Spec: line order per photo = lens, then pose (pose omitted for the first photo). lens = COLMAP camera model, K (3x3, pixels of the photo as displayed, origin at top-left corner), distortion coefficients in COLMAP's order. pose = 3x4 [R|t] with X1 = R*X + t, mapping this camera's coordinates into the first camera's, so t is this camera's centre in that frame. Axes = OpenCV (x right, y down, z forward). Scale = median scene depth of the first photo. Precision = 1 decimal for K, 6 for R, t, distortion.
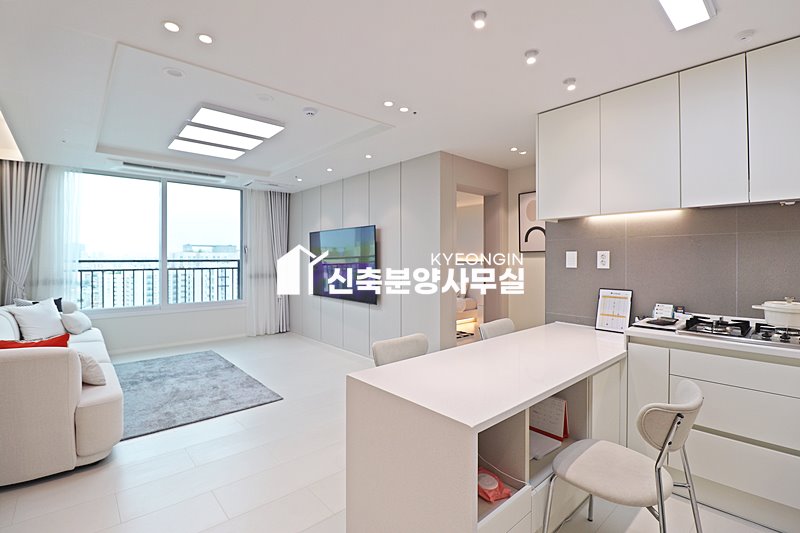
lens RADIAL K [[374.8, 0, 394.7], [0, 374.8, 260.3], [0, 0, 1]] dist [-0.003654, -0.011008]
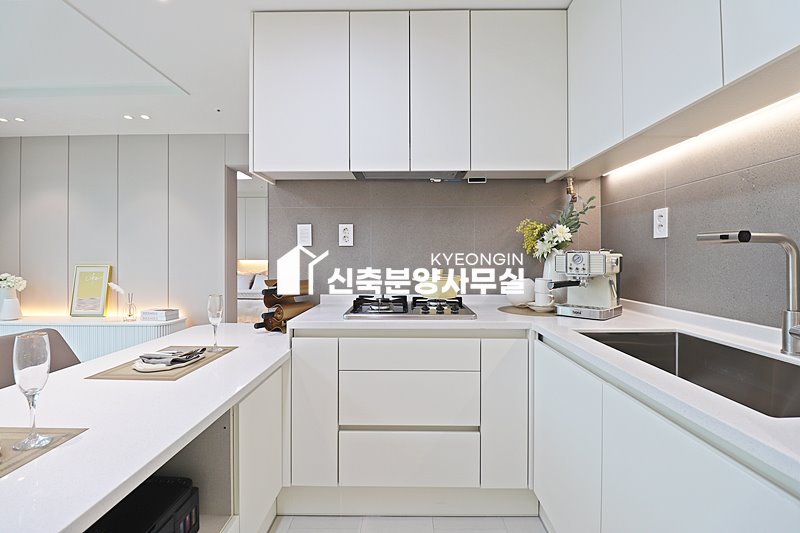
lens RADIAL K [[374.8, 0, 407.9], [0, 374.8, 255.9], [0, 0, 1]] dist [-0.003654, -0.011008]
pose [[0.662021, 0.005260, 0.749467, 0.126364], [-0.001294, 0.999982, -0.005875, 0.035711], [-0.749484, 0.002920, 0.662016, 0.192846]]
